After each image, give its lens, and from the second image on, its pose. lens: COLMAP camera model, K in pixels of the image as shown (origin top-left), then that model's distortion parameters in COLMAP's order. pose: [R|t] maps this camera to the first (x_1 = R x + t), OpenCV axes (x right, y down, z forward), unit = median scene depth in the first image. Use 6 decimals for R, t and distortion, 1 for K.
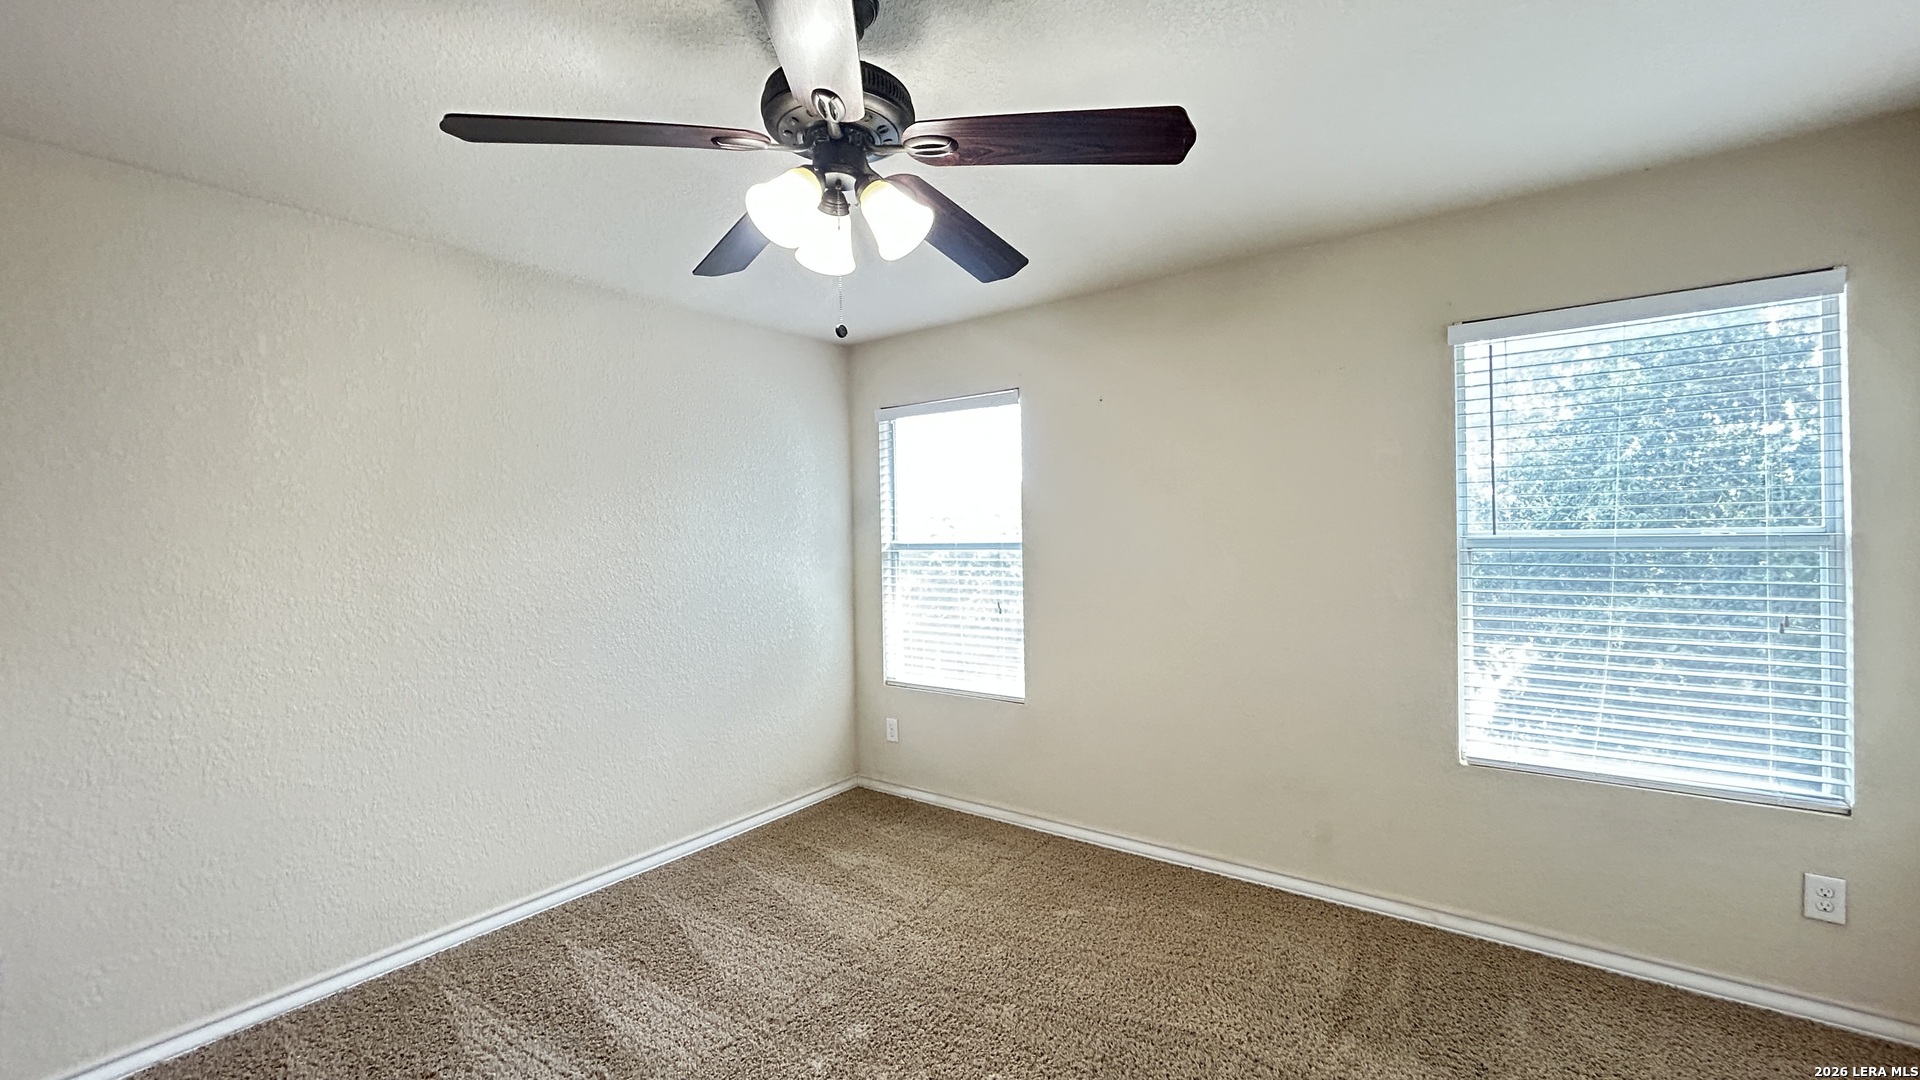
lens RADIAL K [[770.7, 0, 962.5], [0, 770.7, 538.4], [0, 0, 1]] dist [-0.000928, 0.000361]
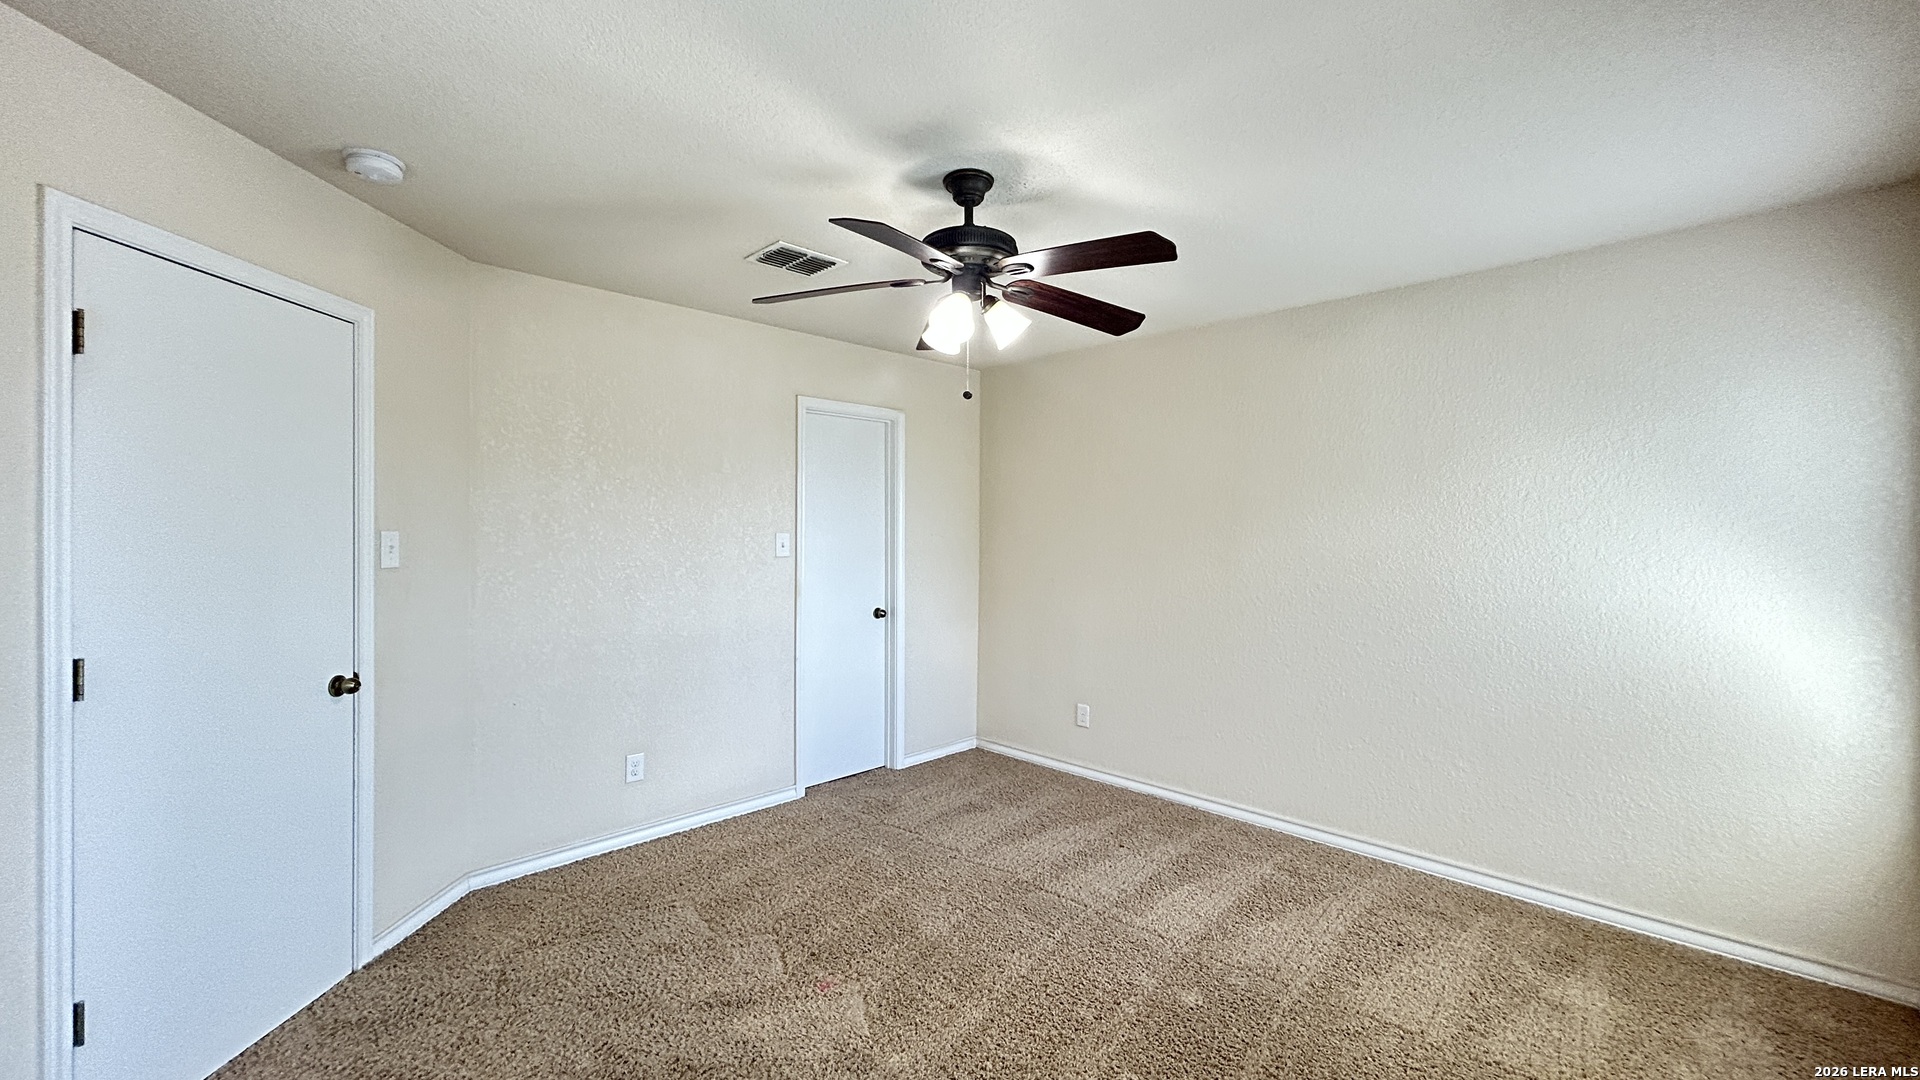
lens RADIAL K [[770.7, 0, 962.5], [0, 770.7, 538.4], [0, 0, 1]] dist [-0.000928, 0.000361]
pose [[-0.165188, 0.020171, -0.986056, 0.600911], [-0.000766, 0.999788, 0.020580, -0.016568], [0.986262, 0.004155, -0.165137, 0.530459]]
